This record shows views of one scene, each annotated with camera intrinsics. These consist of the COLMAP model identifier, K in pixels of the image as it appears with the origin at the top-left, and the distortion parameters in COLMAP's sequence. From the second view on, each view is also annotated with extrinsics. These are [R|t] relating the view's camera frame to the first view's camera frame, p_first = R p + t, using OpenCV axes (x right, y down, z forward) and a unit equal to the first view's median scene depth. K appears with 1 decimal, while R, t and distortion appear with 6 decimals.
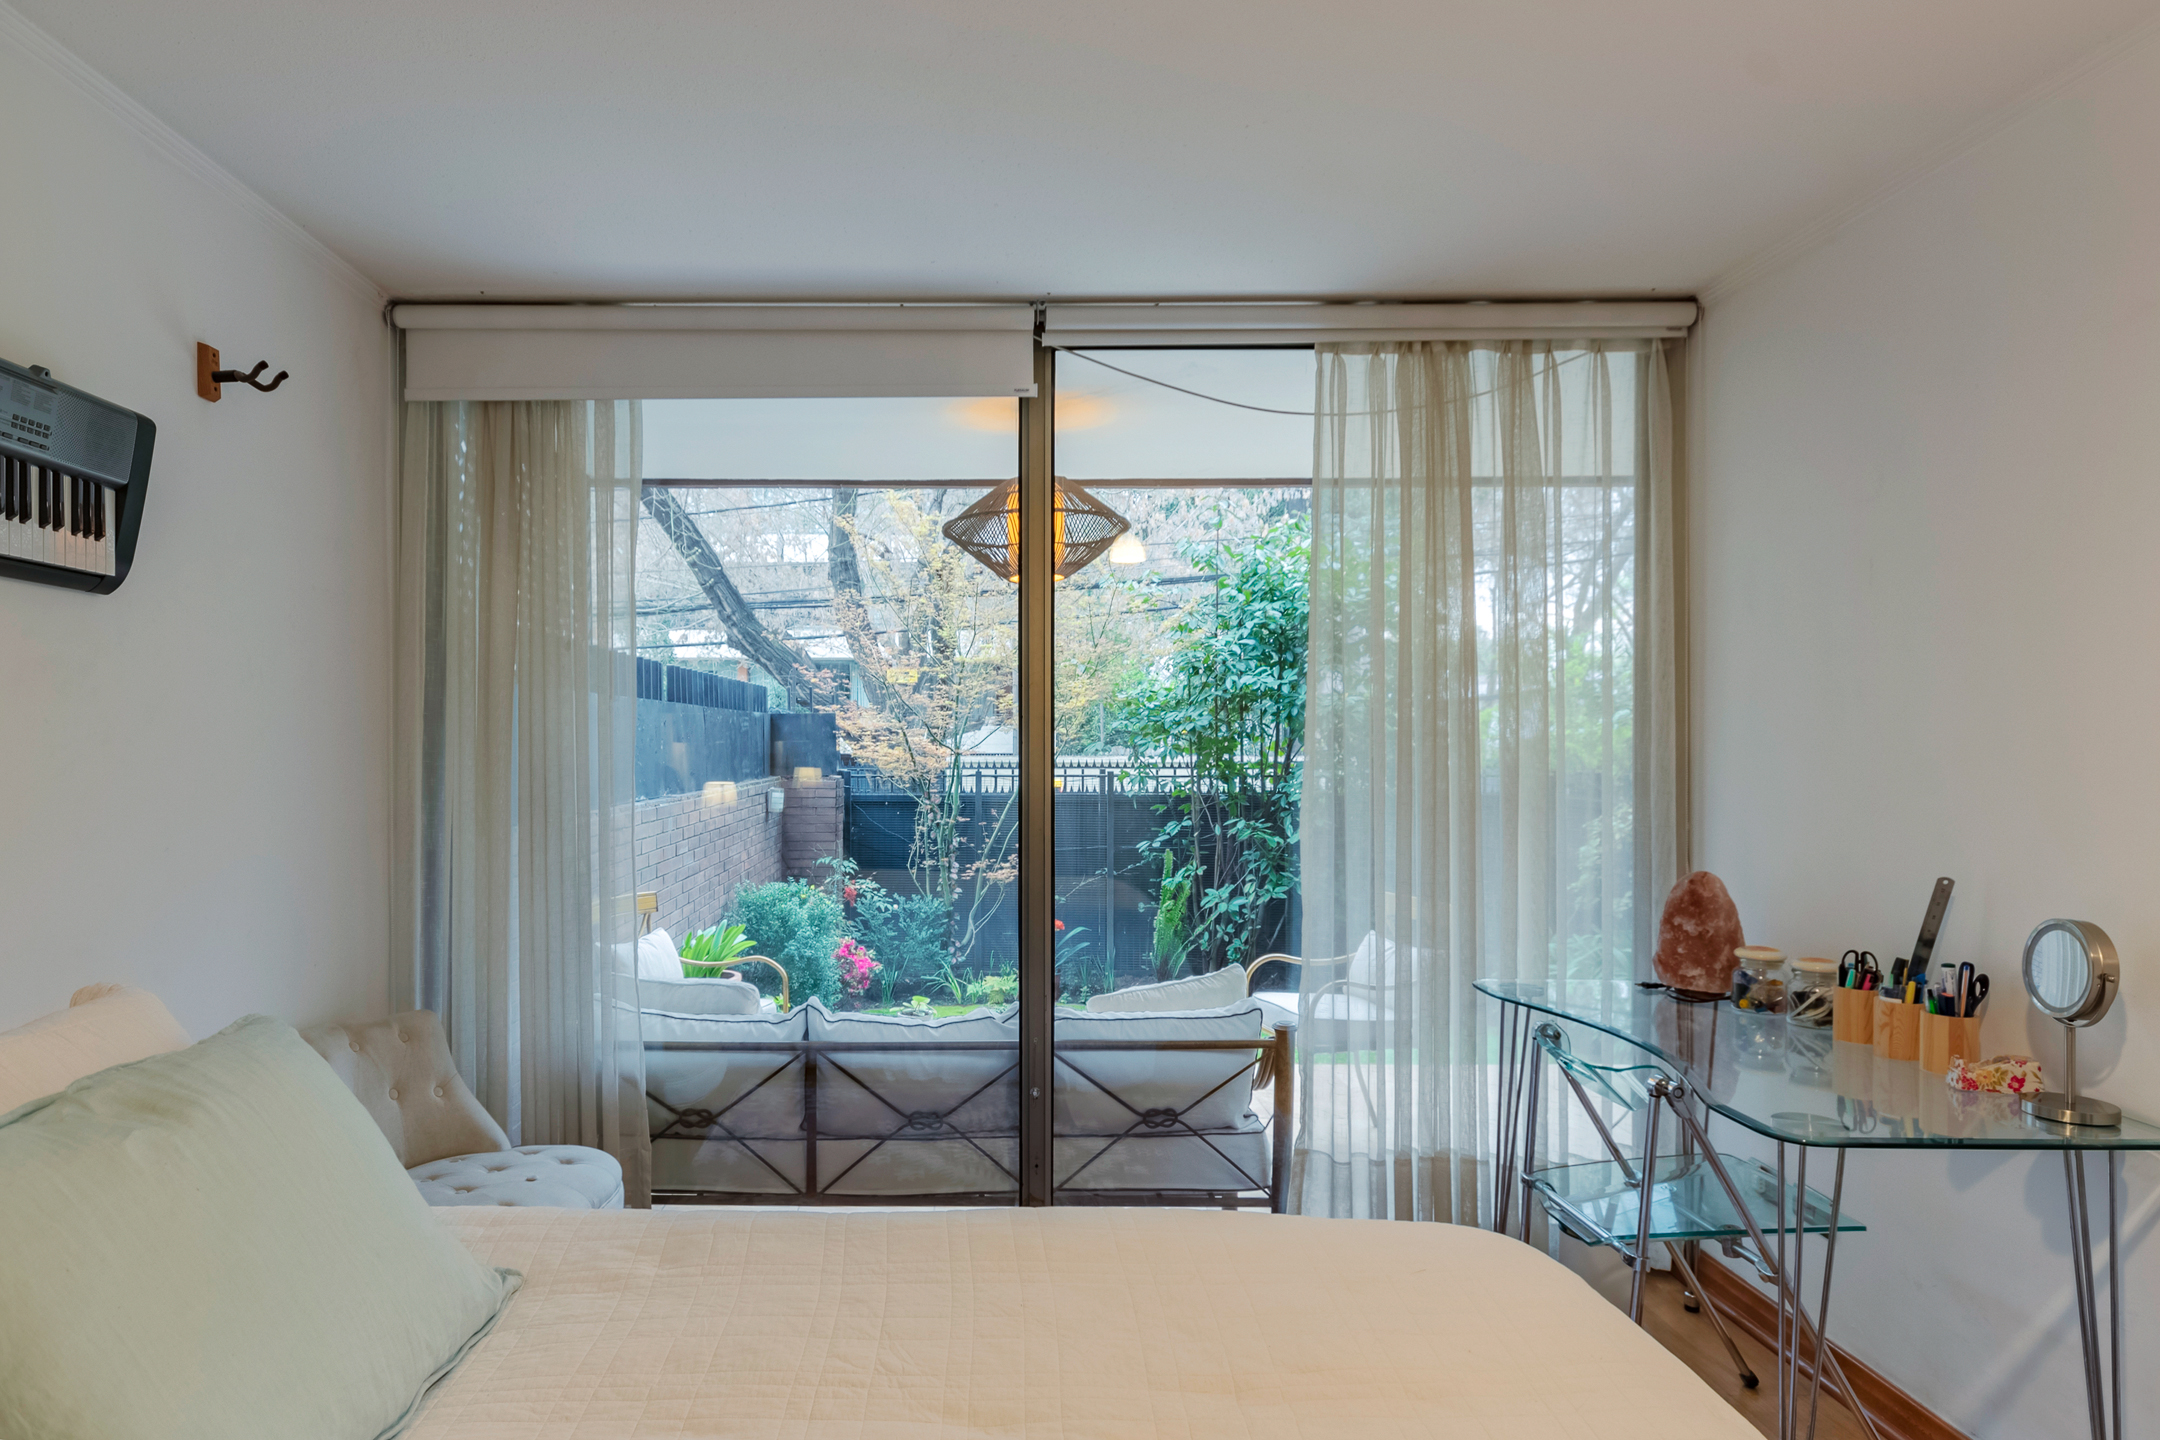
lens RADIAL K [[1314.5, 0, 1079.3], [0, 1314.5, 747.2], [0, 0, 1]] dist [-0.000698, 0.000841]
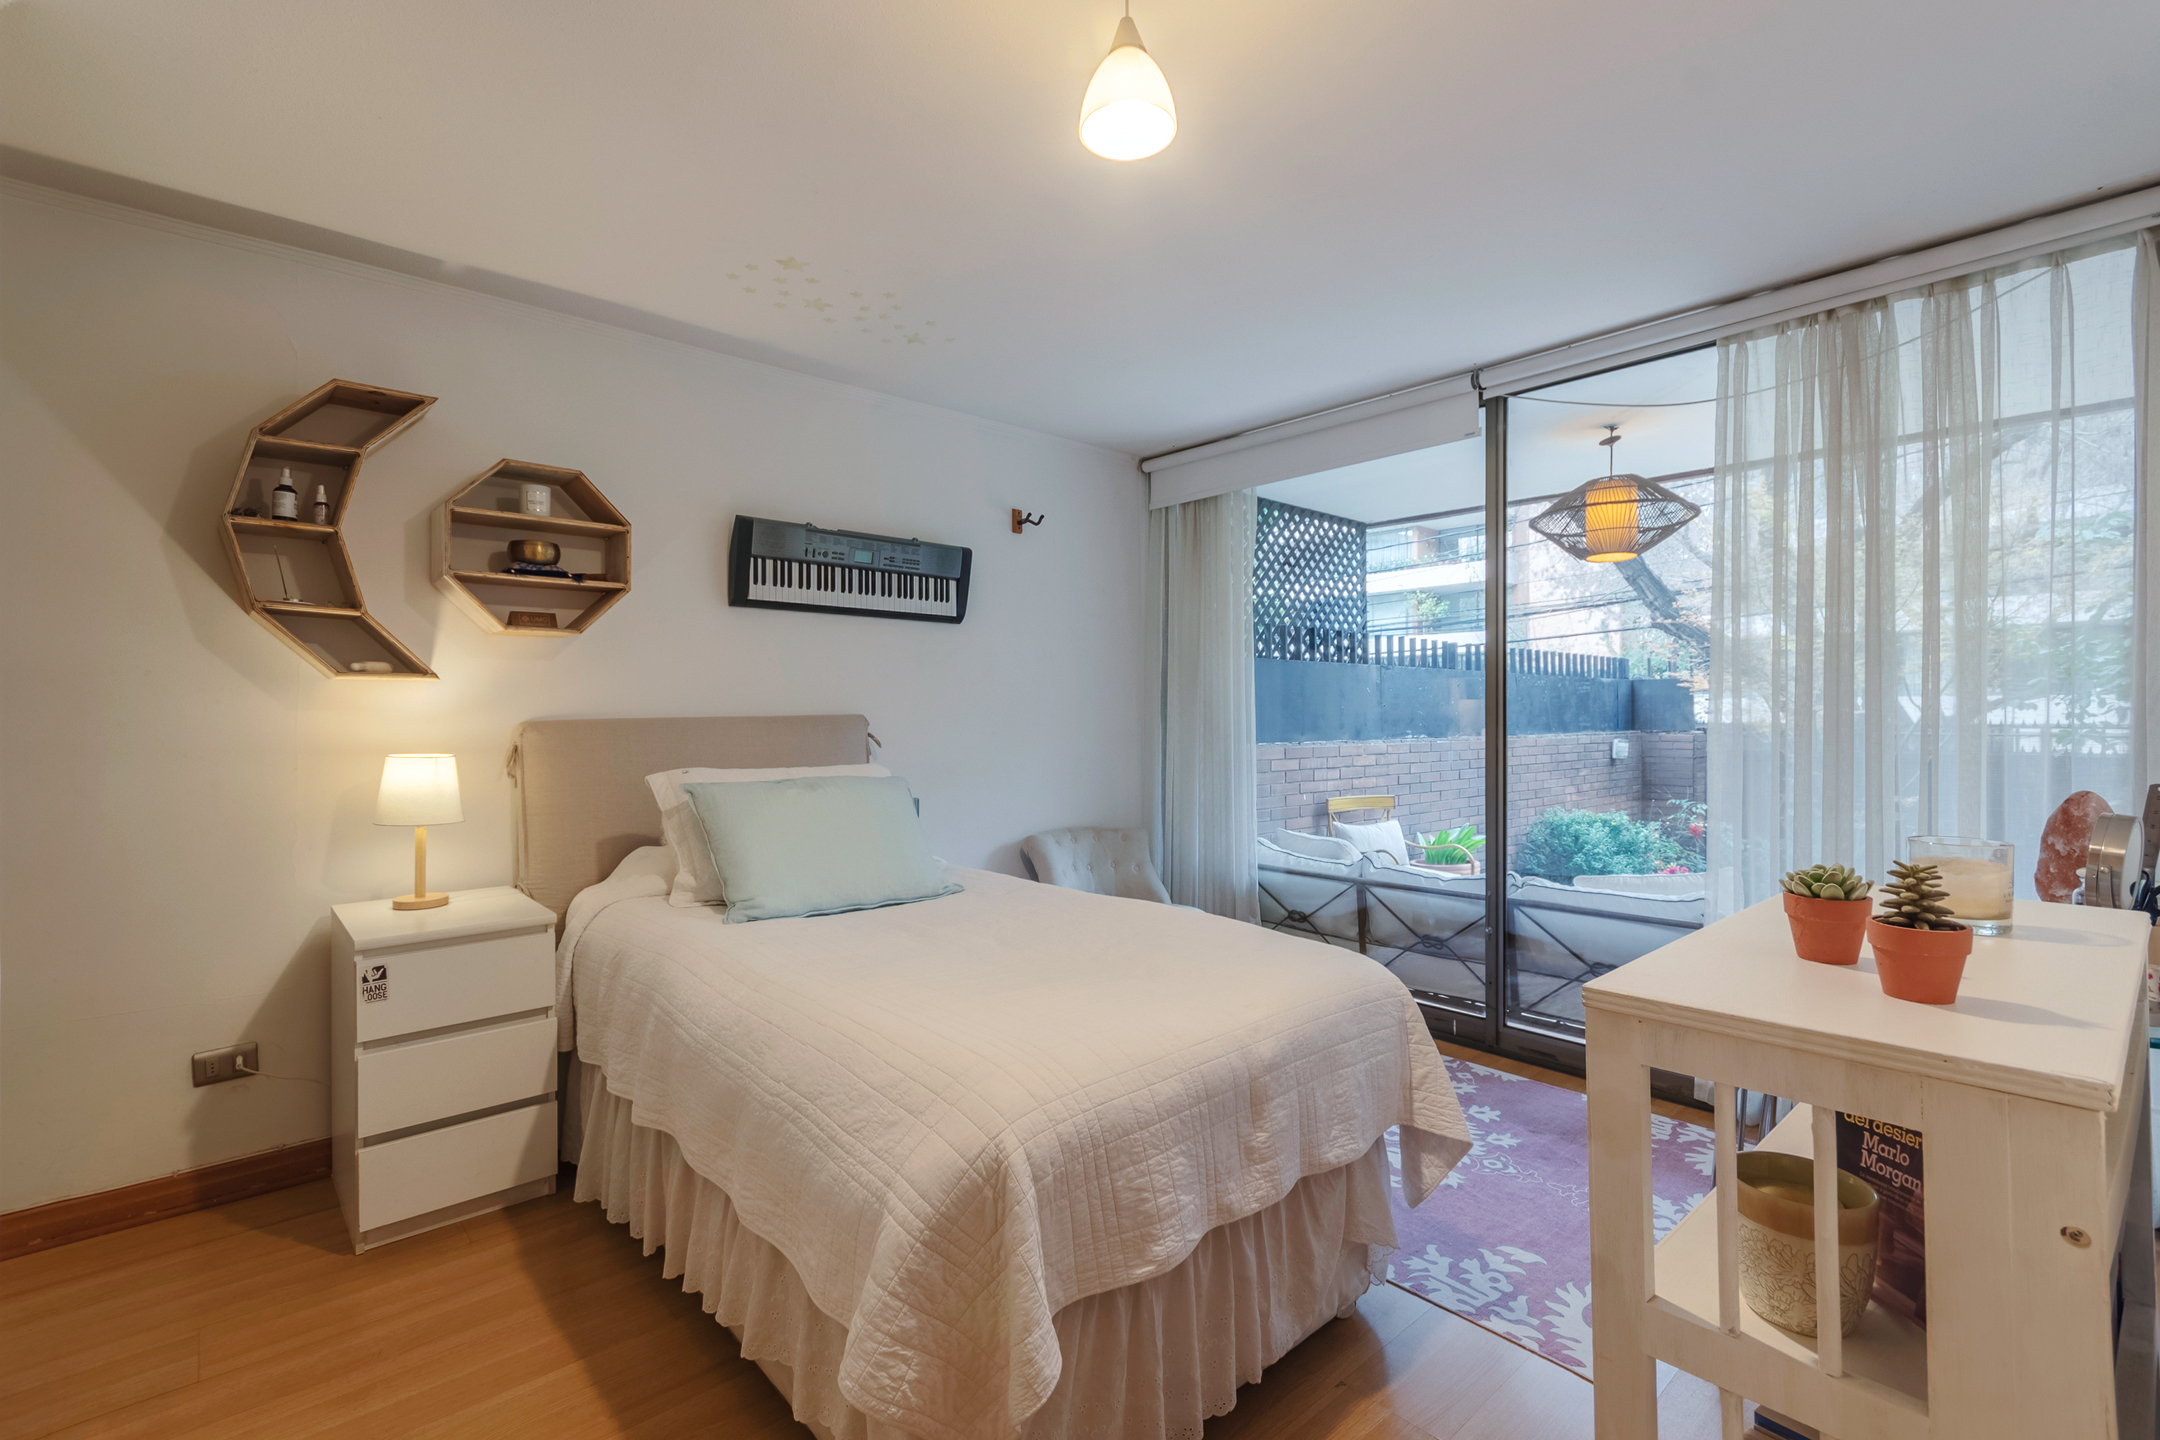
lens RADIAL K [[997.1, 0, 1080.0], [0, 997.1, 720.0], [0, 0, 1]] dist [0.002104, -0.000003]
pose [[0.665849, 0.000817, -0.746086, 0.474880], [0.001539, 0.999996, 0.002469, 0.034849], [0.746085, -0.002792, 0.665845, -0.036074]]
